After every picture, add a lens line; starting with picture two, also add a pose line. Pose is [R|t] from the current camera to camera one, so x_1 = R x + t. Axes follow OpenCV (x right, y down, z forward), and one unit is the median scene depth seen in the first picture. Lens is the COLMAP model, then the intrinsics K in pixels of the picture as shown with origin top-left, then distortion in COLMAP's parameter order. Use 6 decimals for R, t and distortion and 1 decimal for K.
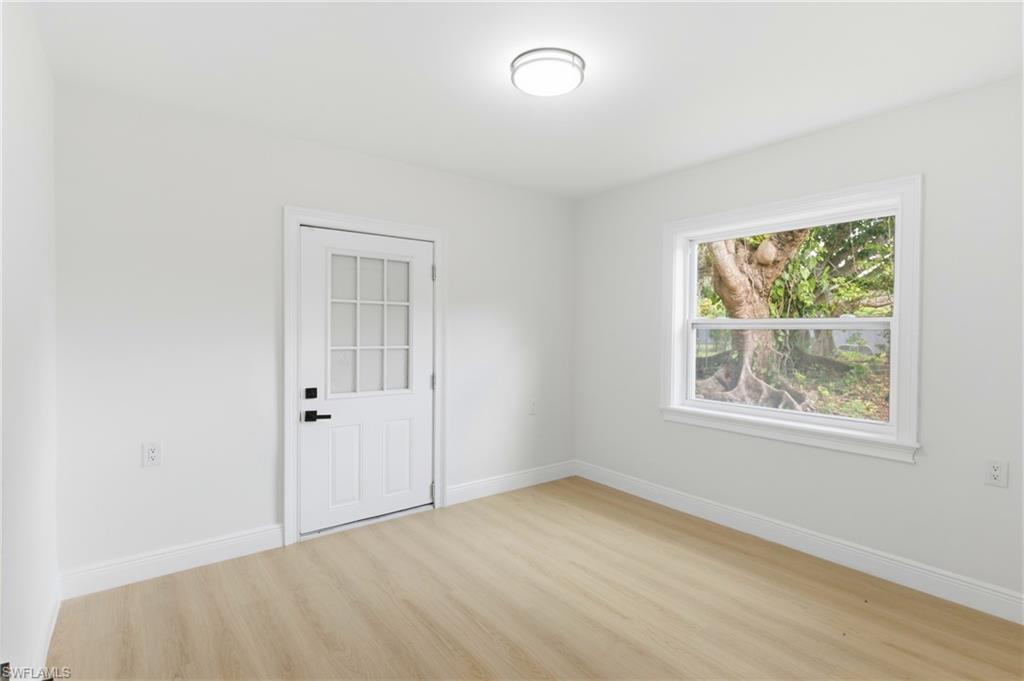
lens RADIAL K [[498.8, 0, 511.3], [0, 498.8, 336.8], [0, 0, 1]] dist [0.001208, 0.000242]
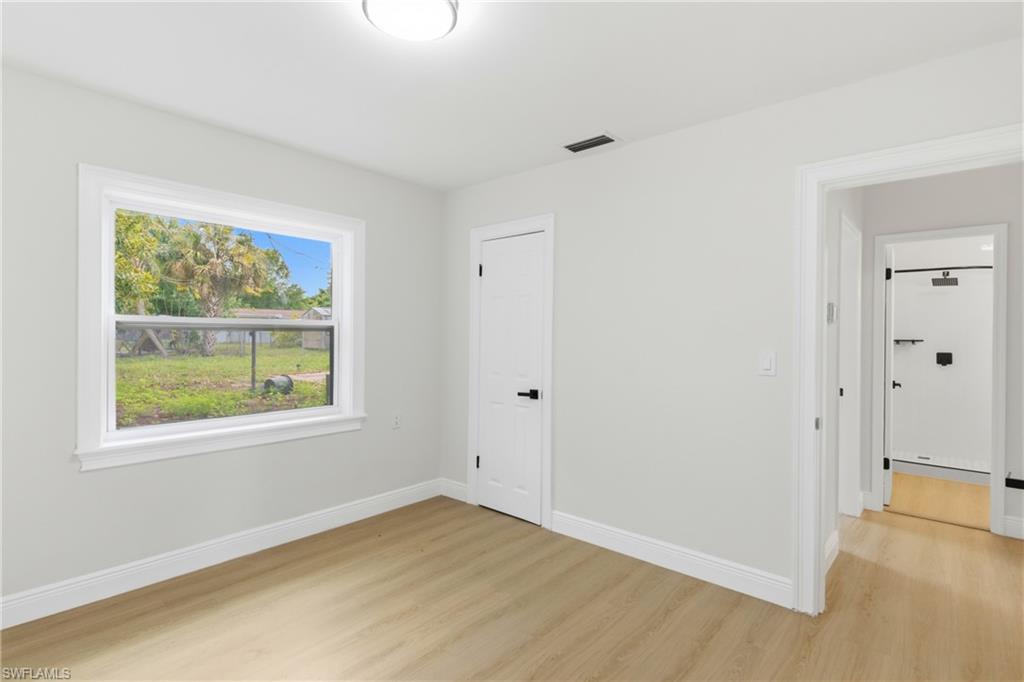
lens RADIAL K [[498.8, 0, 511.1], [0, 498.8, 339.6], [0, 0, 1]] dist [0.001208, 0.000242]
pose [[-0.198707, -0.009531, 0.980013, -0.558717], [0.007716, 0.999907, 0.011289, -0.005440], [-0.980029, 0.009805, -0.198615, 0.773783]]
